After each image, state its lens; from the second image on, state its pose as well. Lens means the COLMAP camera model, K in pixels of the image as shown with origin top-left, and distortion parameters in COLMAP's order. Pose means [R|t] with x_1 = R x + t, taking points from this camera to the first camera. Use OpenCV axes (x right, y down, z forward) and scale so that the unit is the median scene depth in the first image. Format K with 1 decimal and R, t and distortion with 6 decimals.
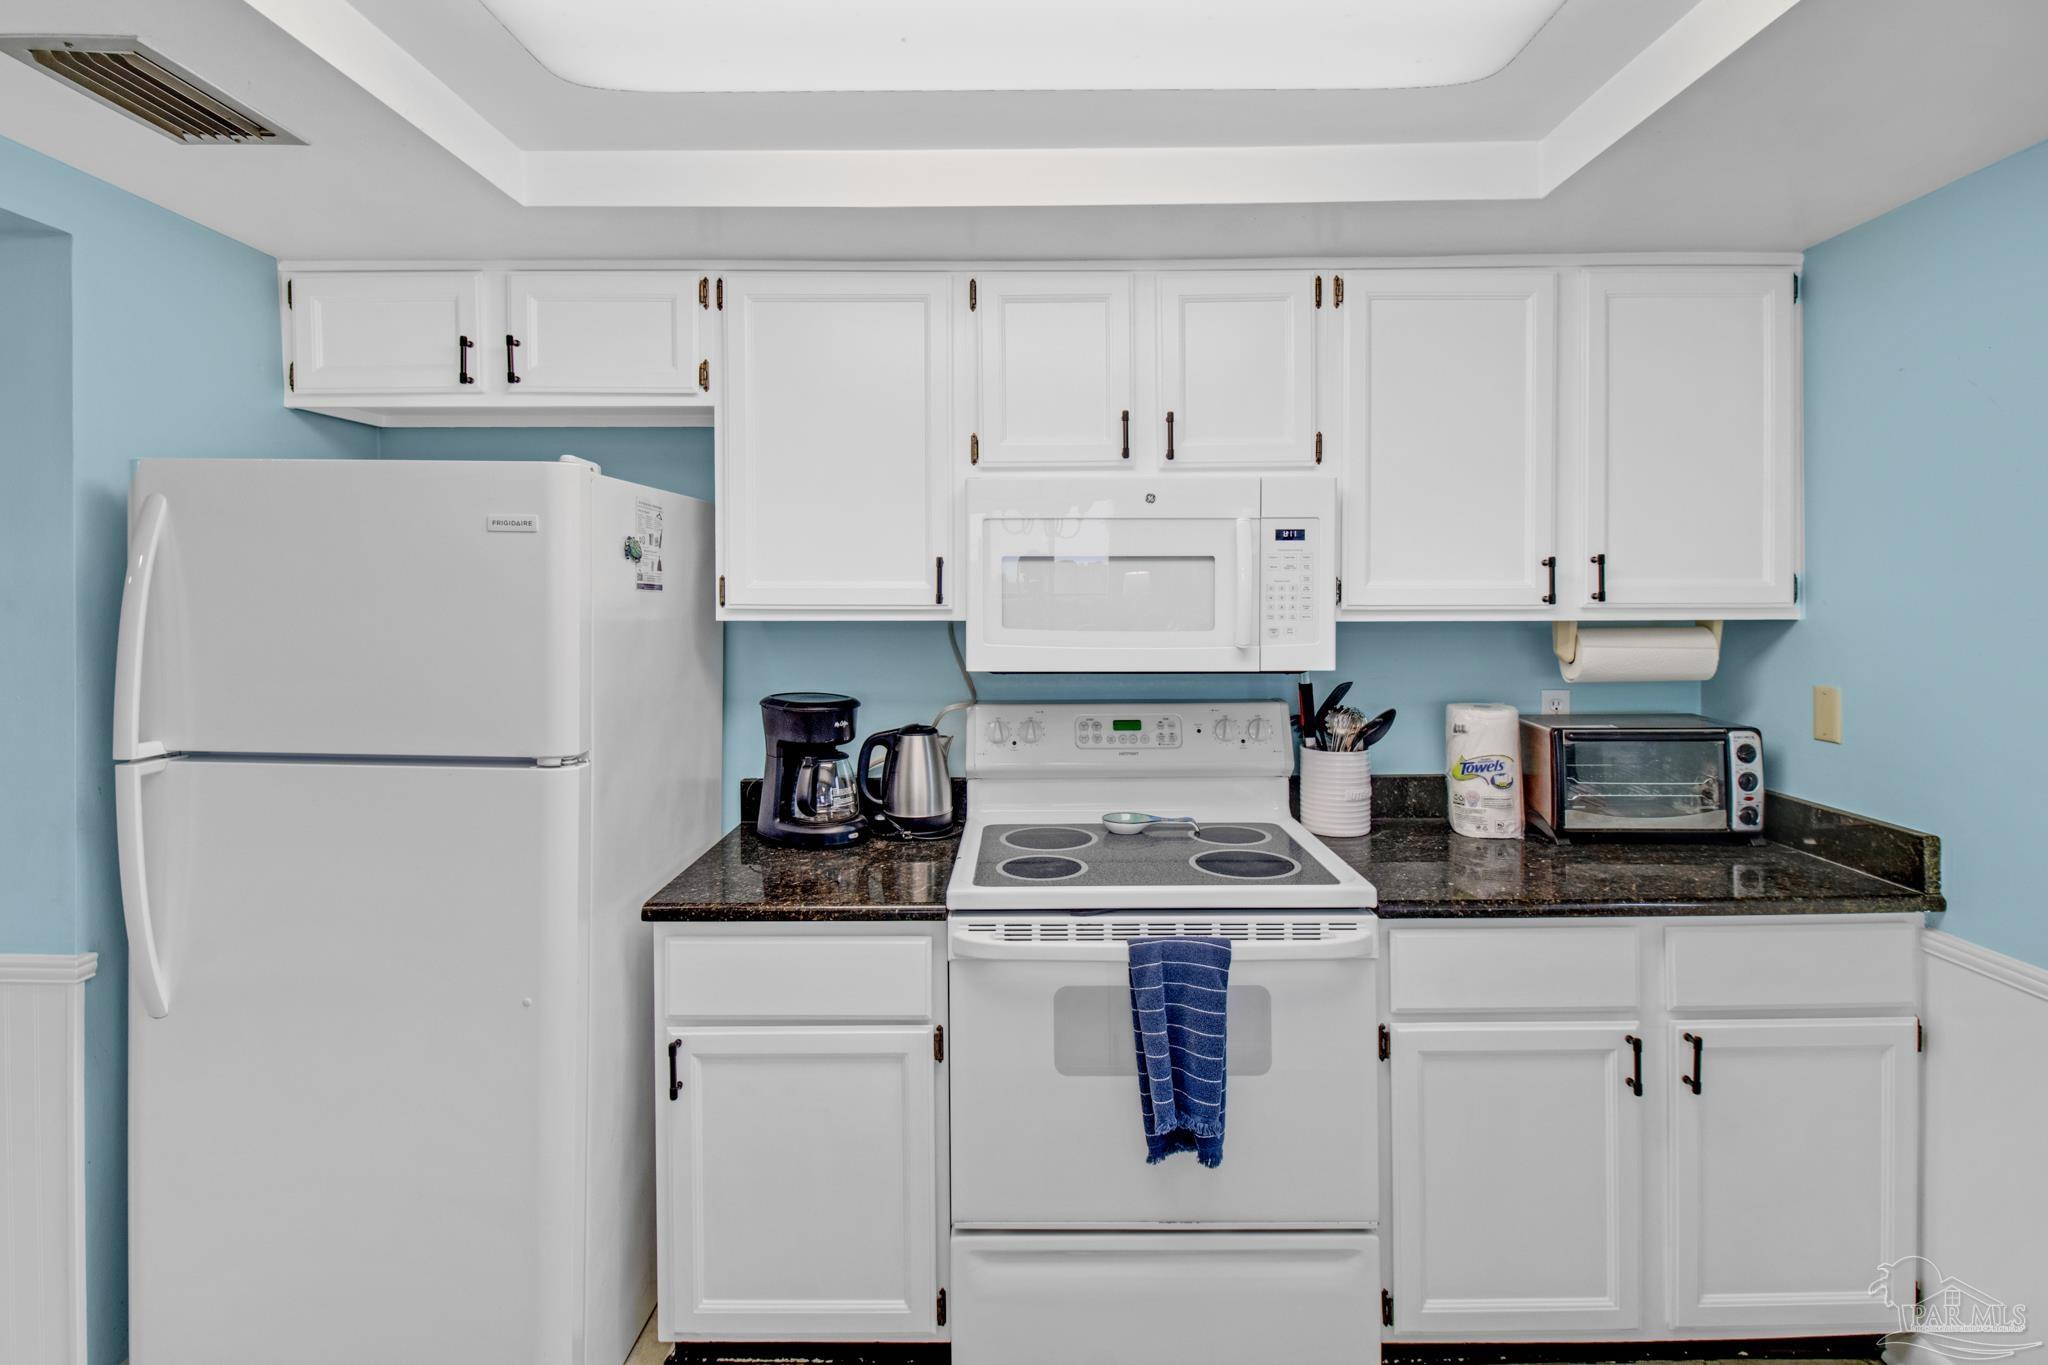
lens RADIAL K [[987.9, 0, 1023.4], [0, 987.9, 590.2], [0, 0, 1]] dist [0.004236, 0.000427]
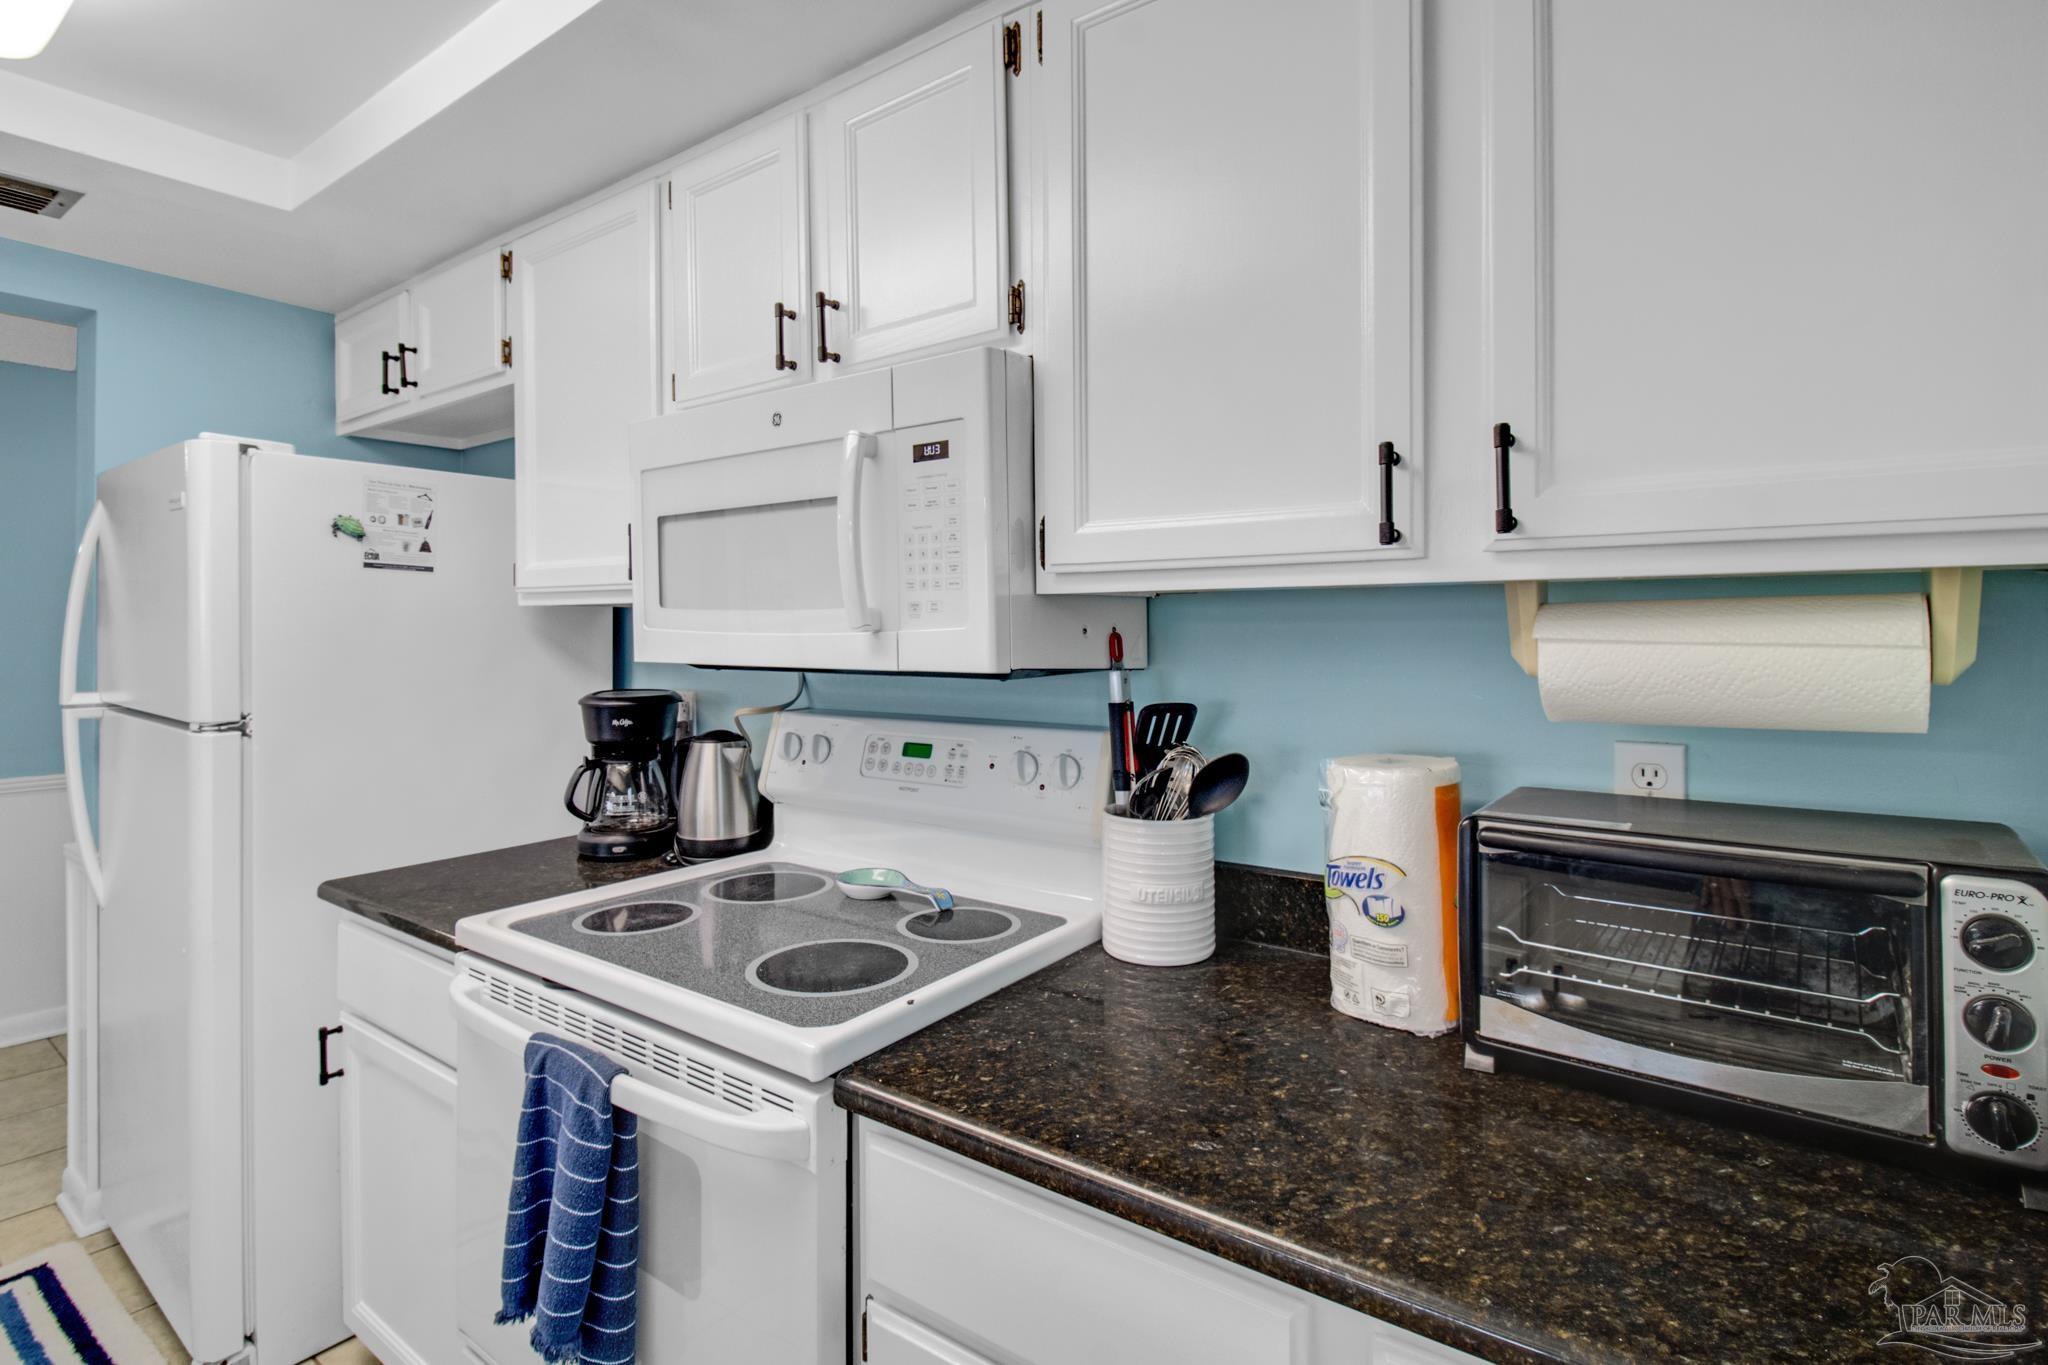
lens RADIAL K [[976.7, 0, 1027.0], [0, 976.7, 624.4], [0, 0, 1]] dist [-0.003610, -0.000997]
pose [[0.817864, -0.001272, -0.575411, 0.643732], [-0.001399, 0.999990, -0.004198, 0.052630], [0.575410, 0.004238, 0.817854, 0.512135]]
